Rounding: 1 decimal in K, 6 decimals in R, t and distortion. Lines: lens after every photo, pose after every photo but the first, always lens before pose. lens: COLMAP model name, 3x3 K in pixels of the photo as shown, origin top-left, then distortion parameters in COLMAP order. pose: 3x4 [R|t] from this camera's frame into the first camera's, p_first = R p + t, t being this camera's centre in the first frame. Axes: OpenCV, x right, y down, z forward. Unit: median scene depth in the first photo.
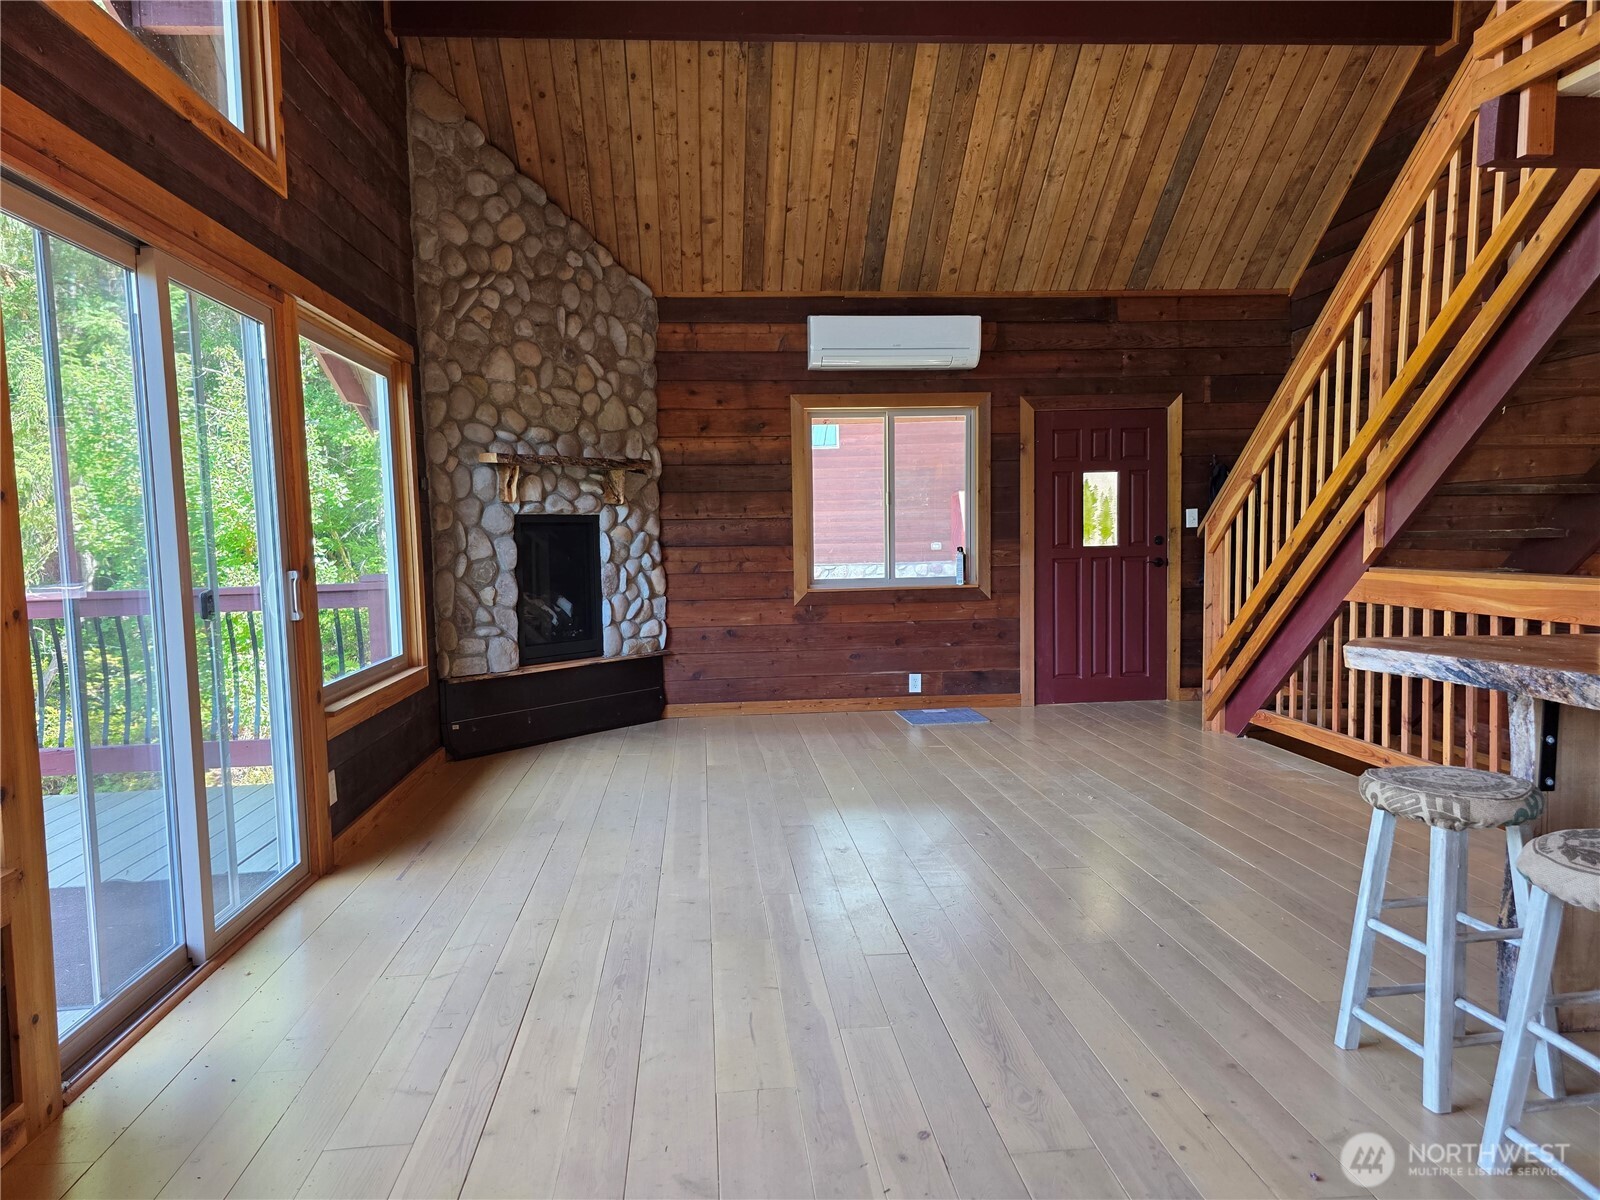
lens RADIAL K [[1077.2, 0, 805.4], [0, 1077.2, 605.6], [0, 0, 1]] dist [0.063604, -0.050496]
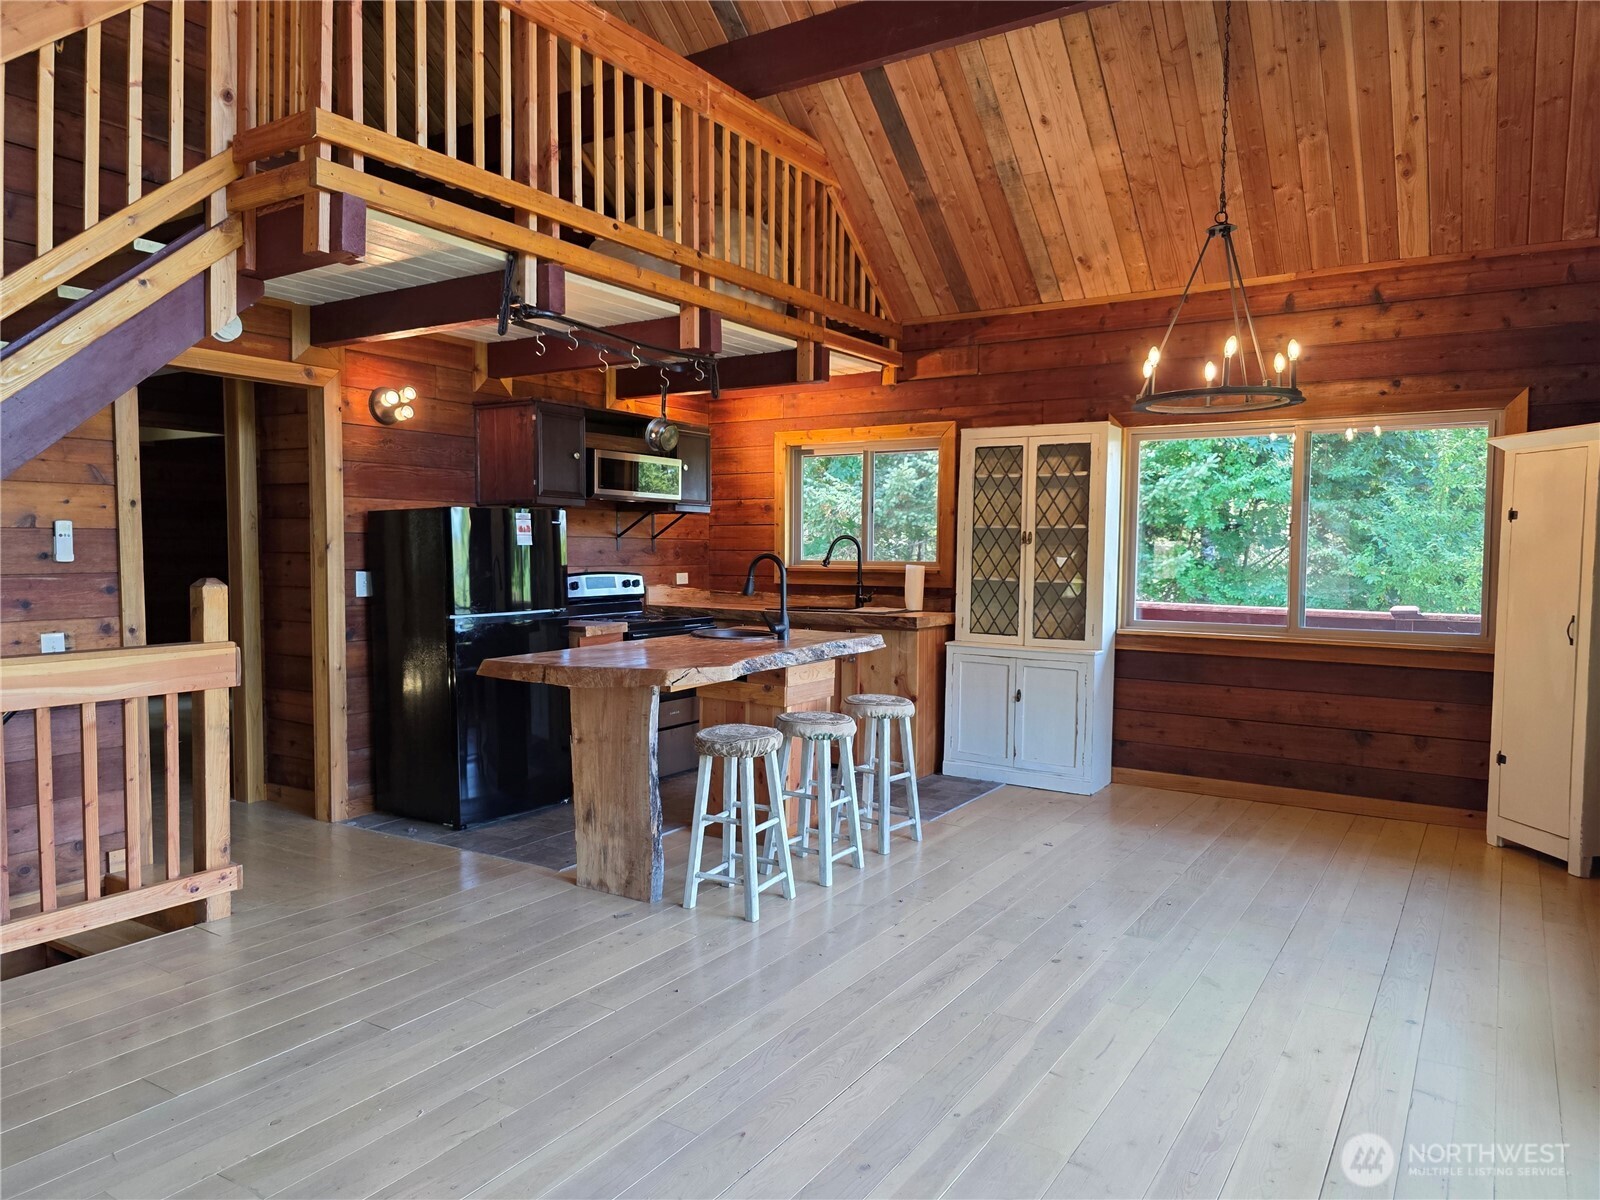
lens RADIAL K [[1077.2, 0, 805.7], [0, 1077.2, 600.7], [0, 0, 1]] dist [0.063604, -0.050496]
pose [[-0.778485, -0.014327, 0.627500, -0.831368], [0.059975, 0.993467, 0.097088, -0.304599], [-0.624792, 0.113215, -0.772540, 3.336296]]
